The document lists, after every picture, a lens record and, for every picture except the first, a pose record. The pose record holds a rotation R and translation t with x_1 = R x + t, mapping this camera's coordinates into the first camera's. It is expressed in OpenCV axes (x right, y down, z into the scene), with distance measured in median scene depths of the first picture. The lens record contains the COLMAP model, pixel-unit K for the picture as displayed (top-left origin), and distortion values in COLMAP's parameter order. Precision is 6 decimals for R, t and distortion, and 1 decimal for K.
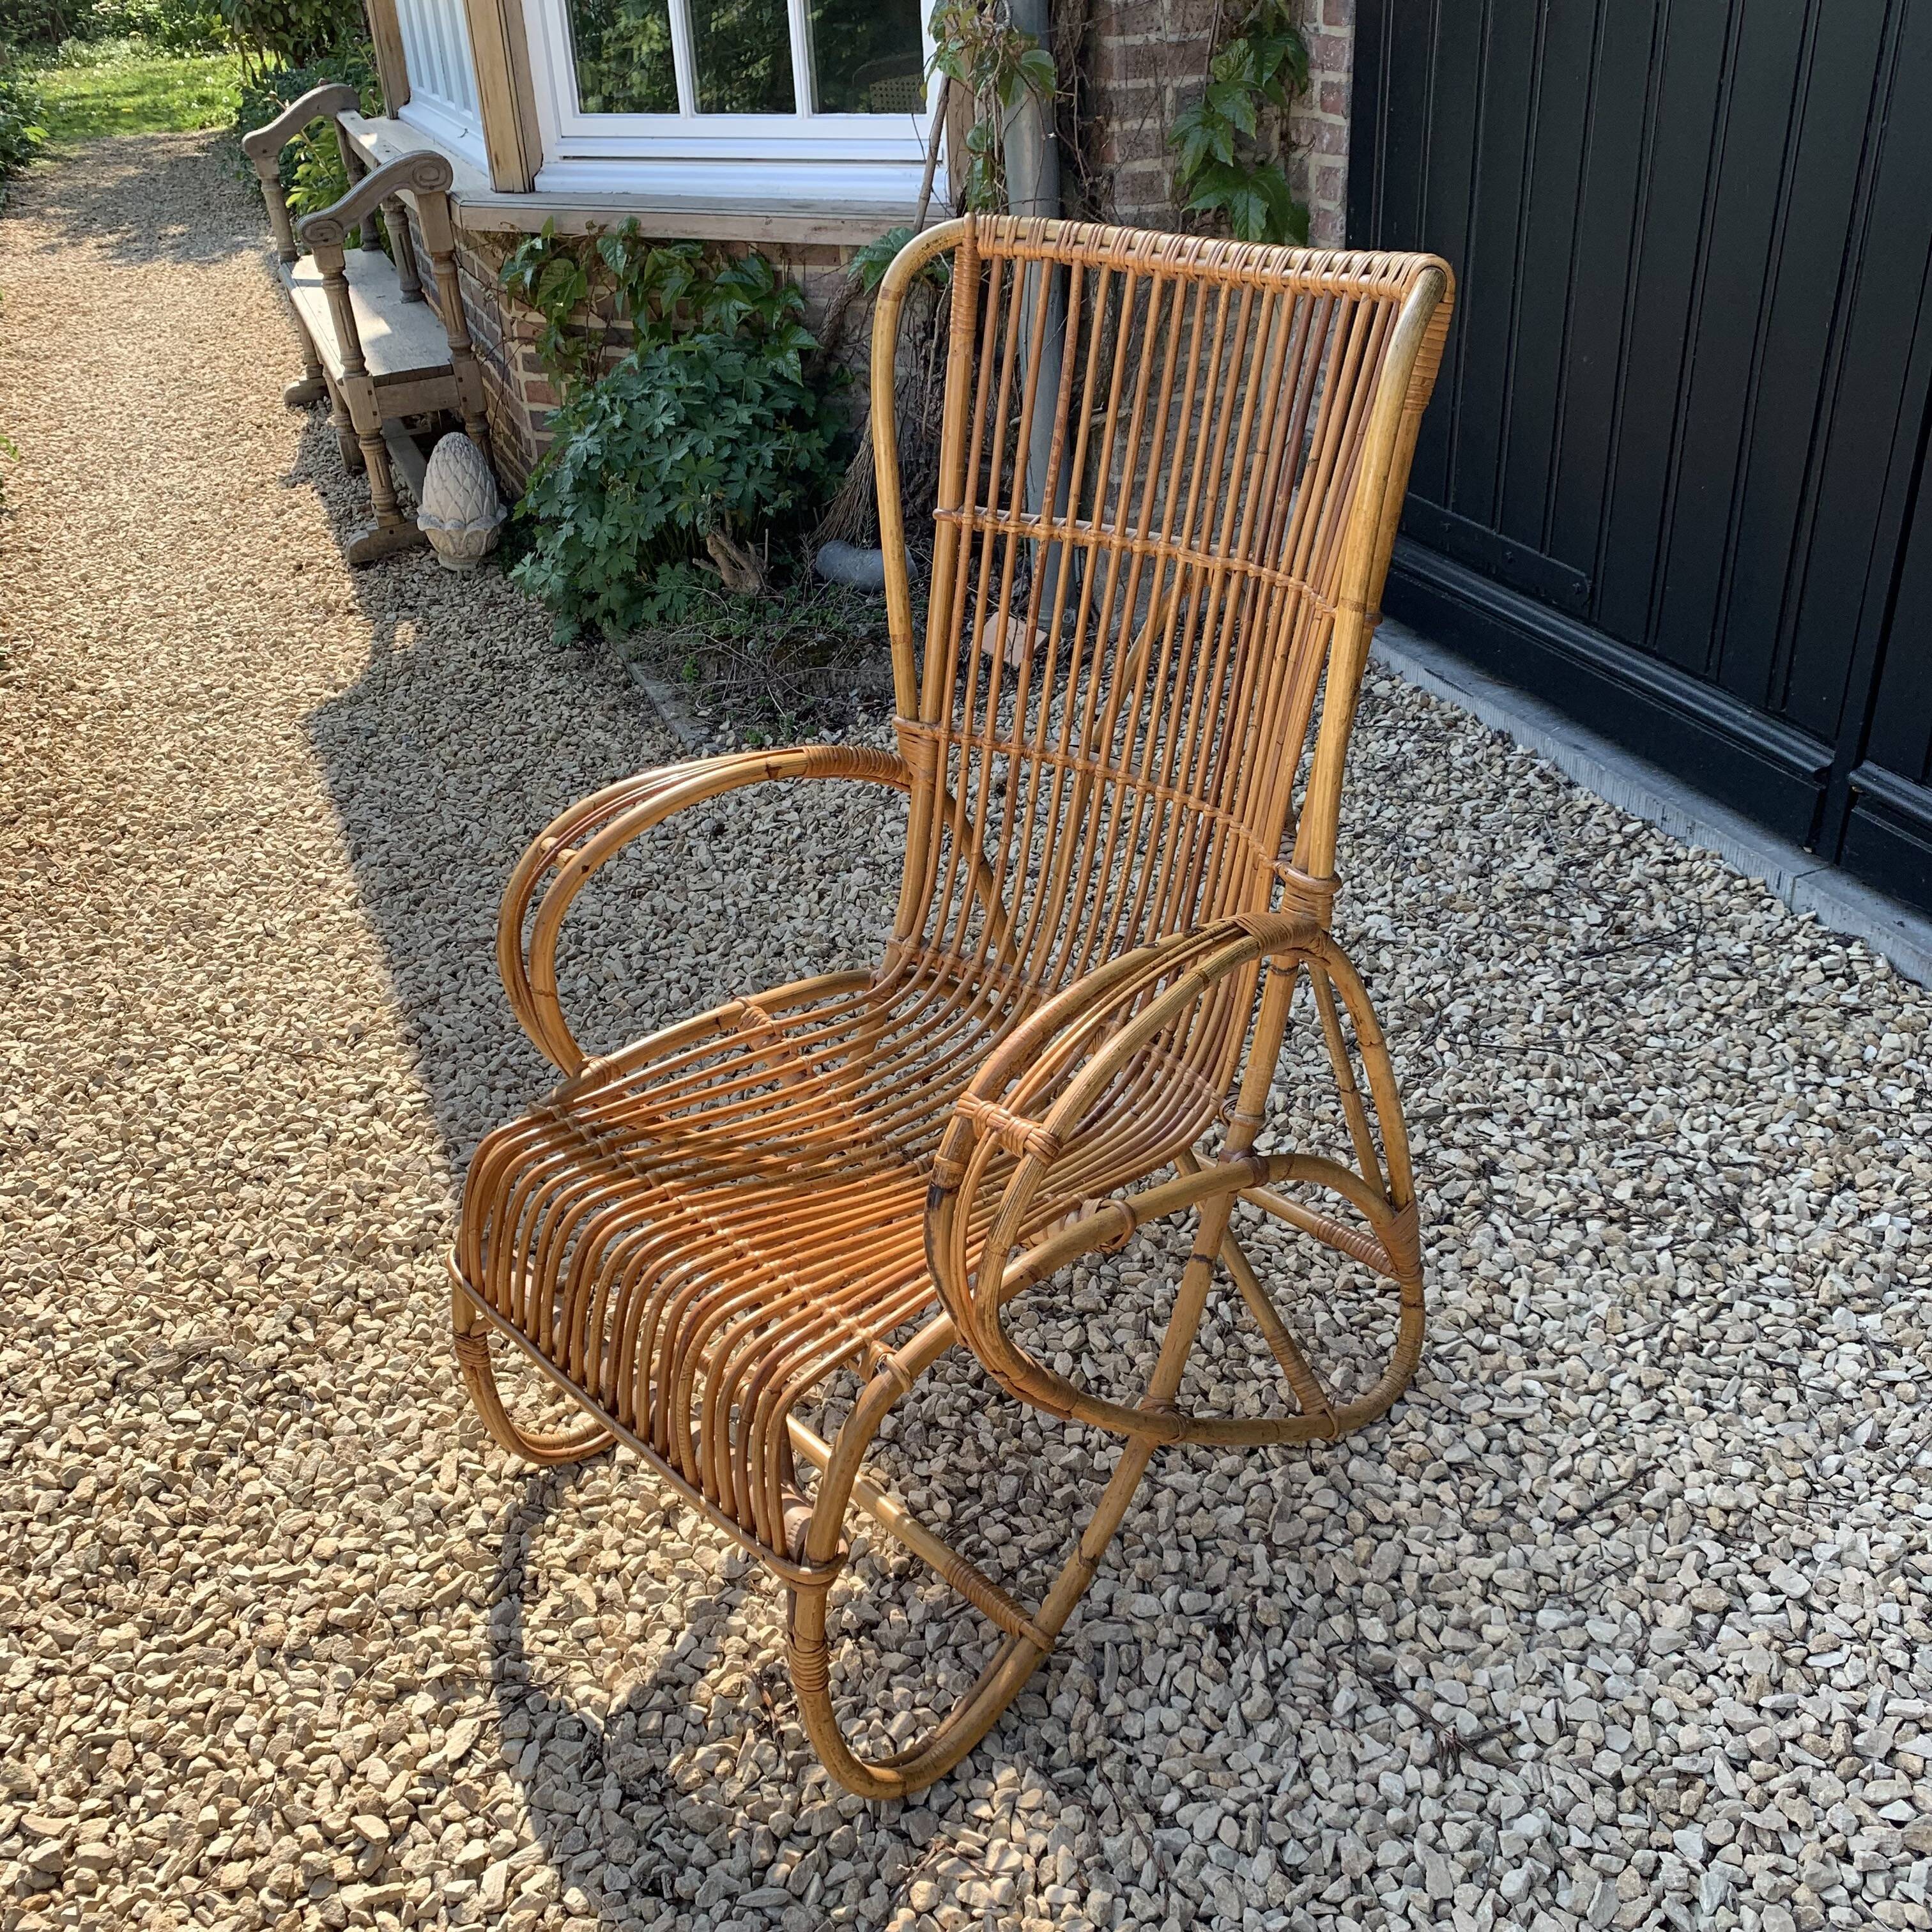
lens RADIAL K [[1983.7, 0, 953.9], [0, 1983.7, 960.5], [0, 0, 1]] dist [0.003257, 0.000000]
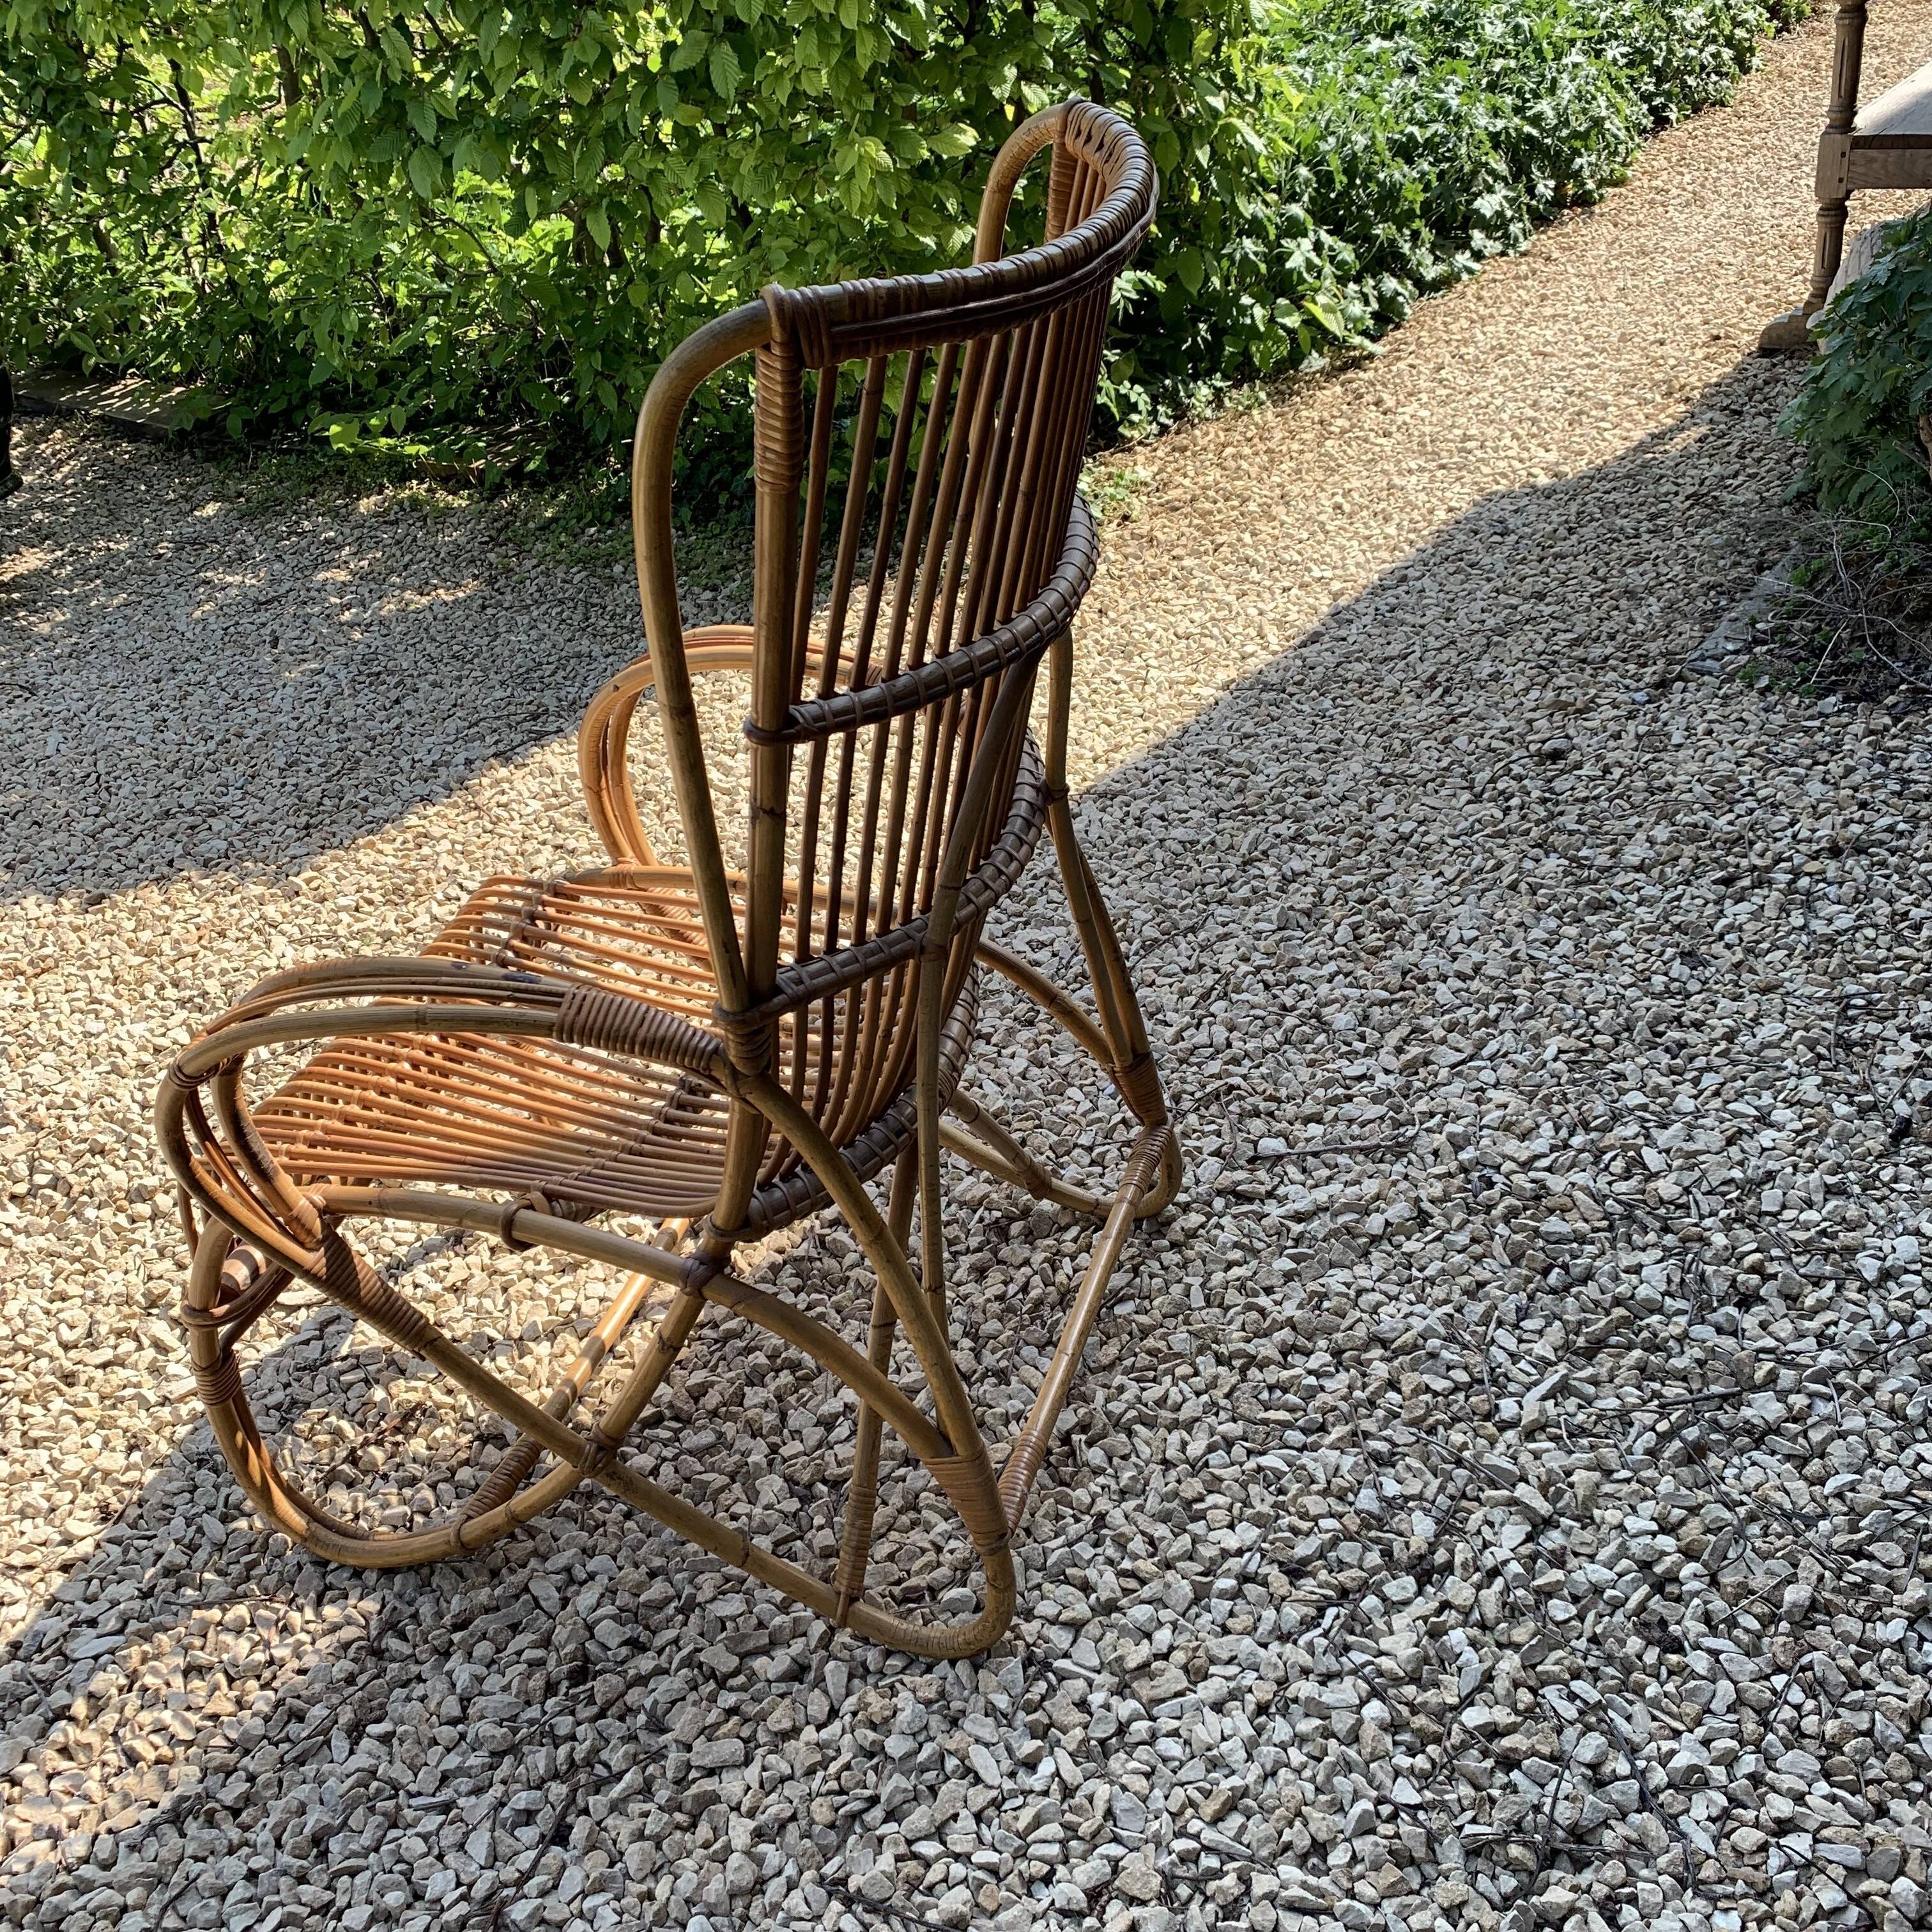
lens RADIAL K [[1983.7, 0, 947.4], [0, 1983.7, 967.9], [0, 0, 1]] dist [0.003257, 0.000000]
pose [[0.519046, 0.459808, -0.720533, 0.692459], [-0.338963, 0.884589, 0.320323, -0.295614], [0.784662, 0.077972, 0.615000, 0.484119]]
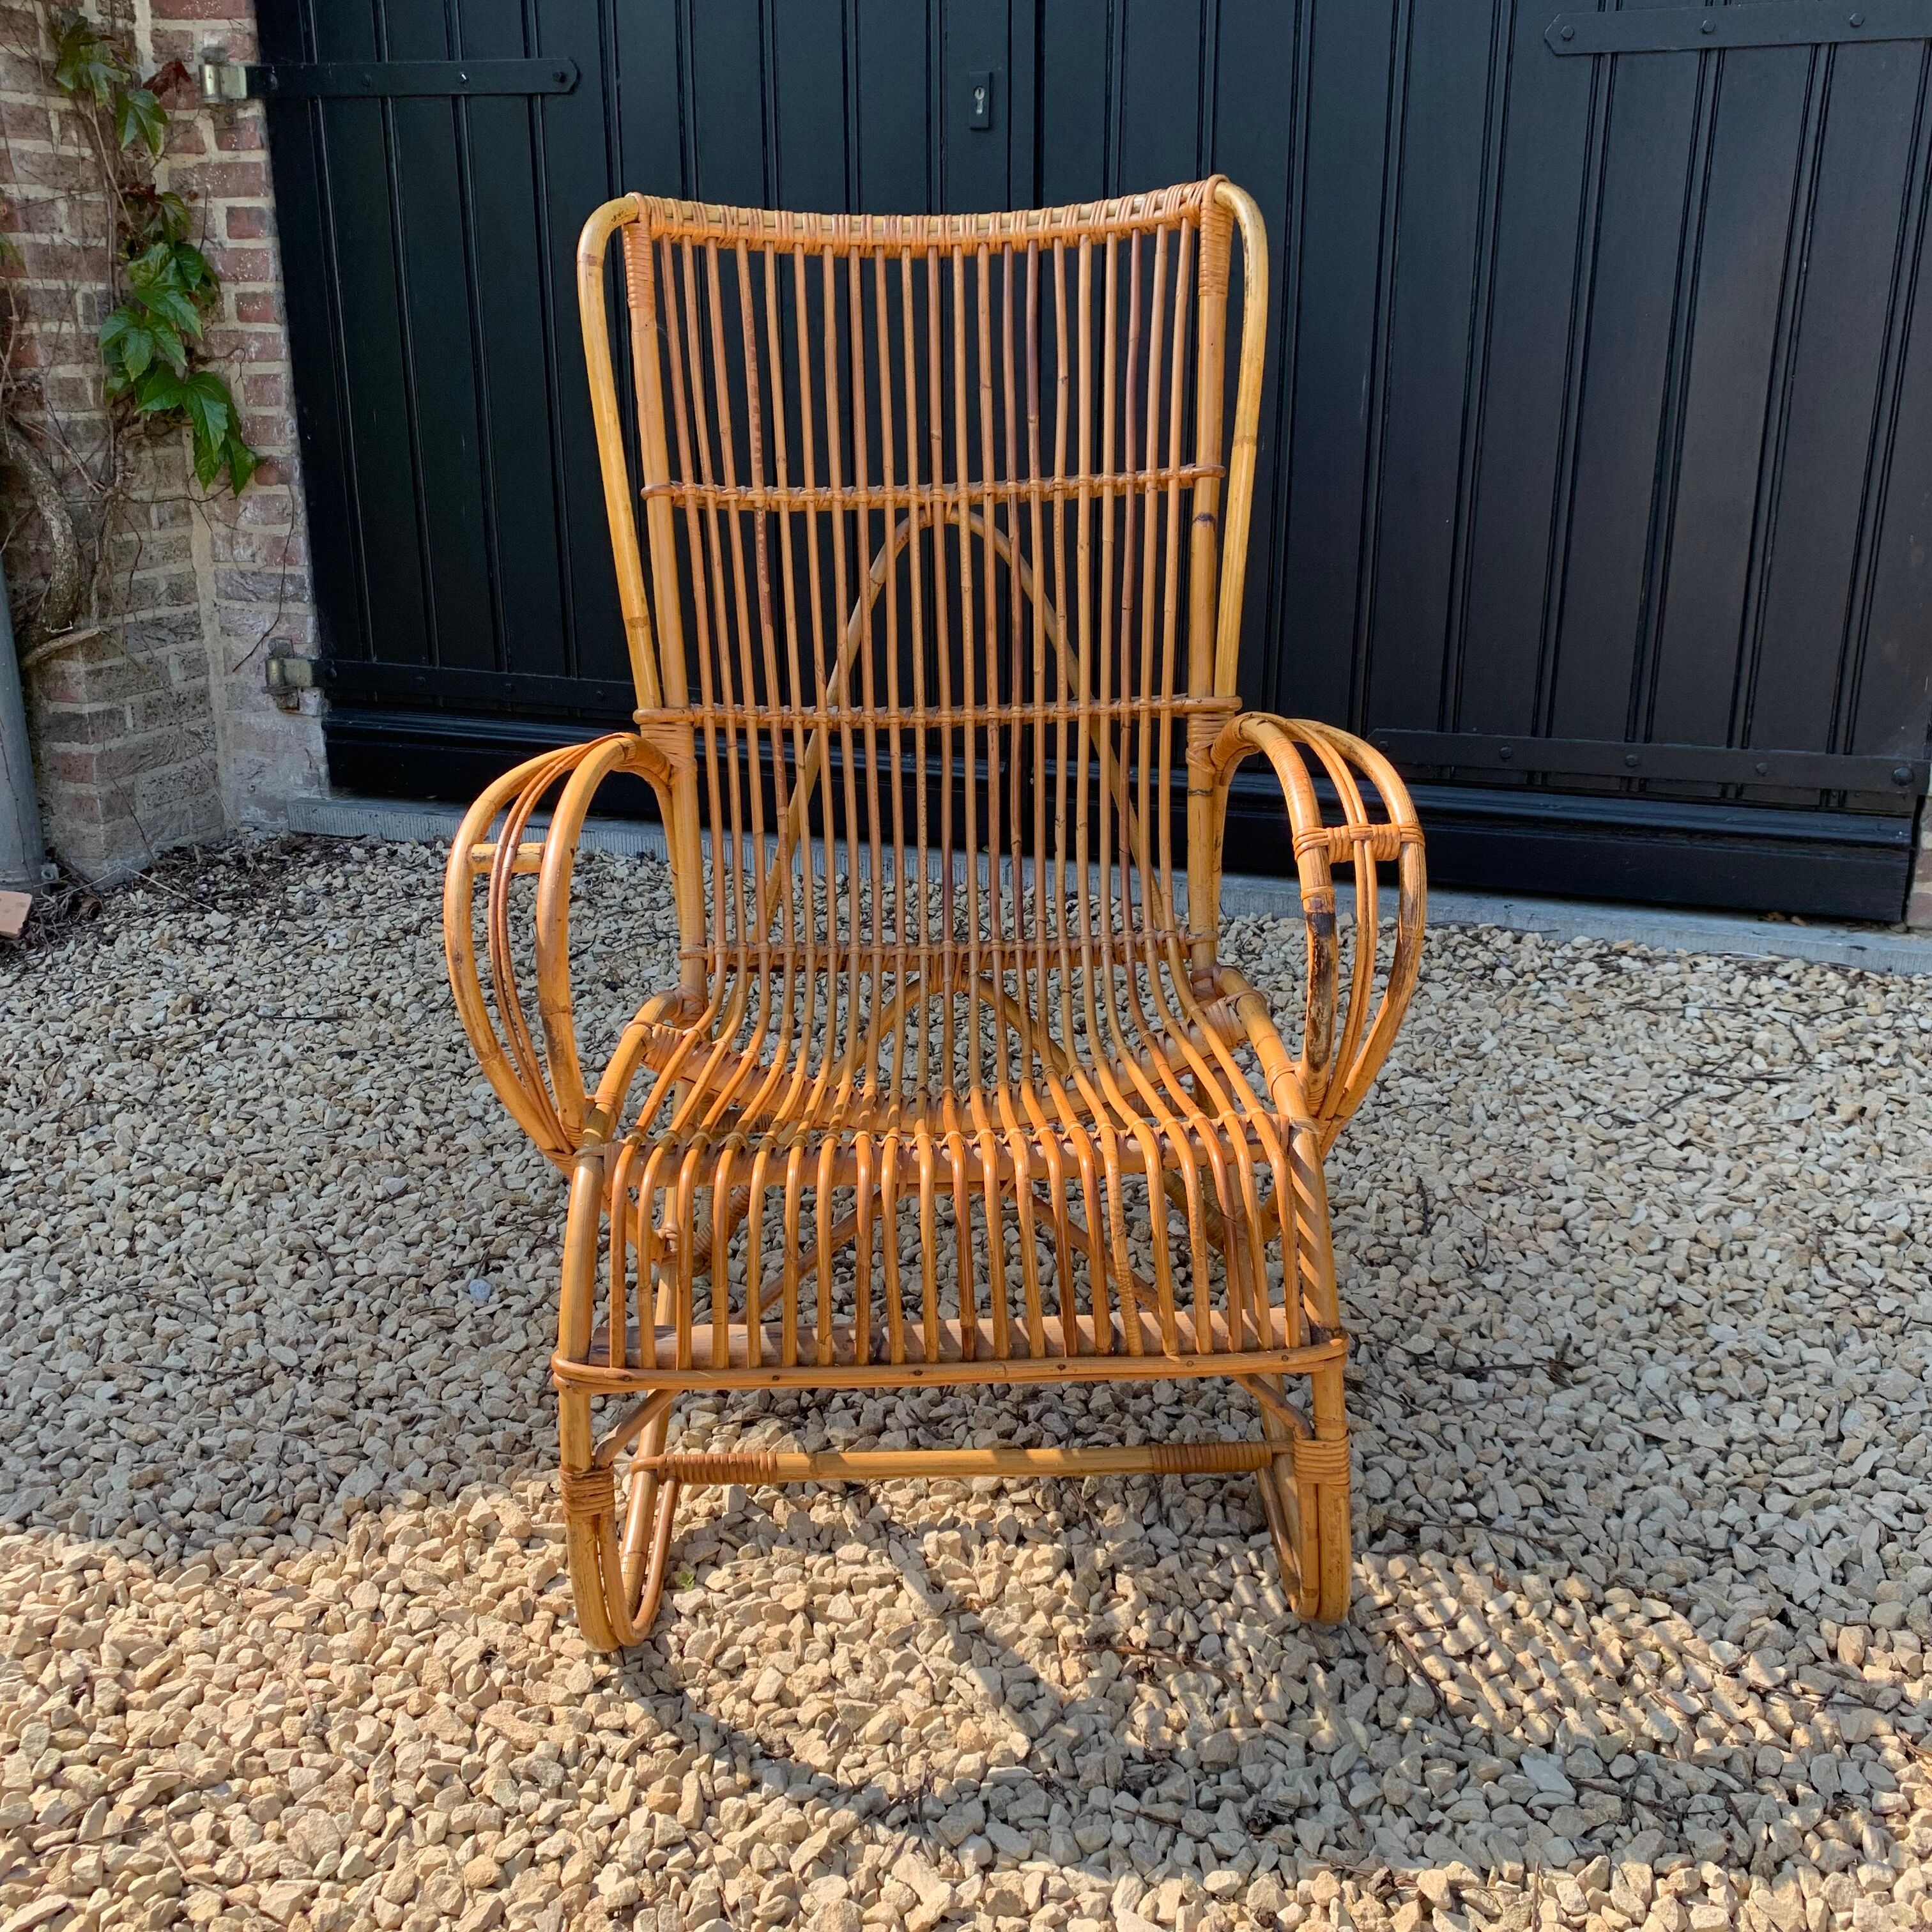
lens RADIAL K [[1983.7, 0, 979.8], [0, 1983.7, 930.8], [0, 0, 1]] dist [0.003257, 0.000000]
pose [[0.634213, -0.180055, 0.751900, -0.679622], [0.347152, 0.935278, -0.068847, 0.097102], [-0.690840, 0.304688, 0.655672, 0.327124]]
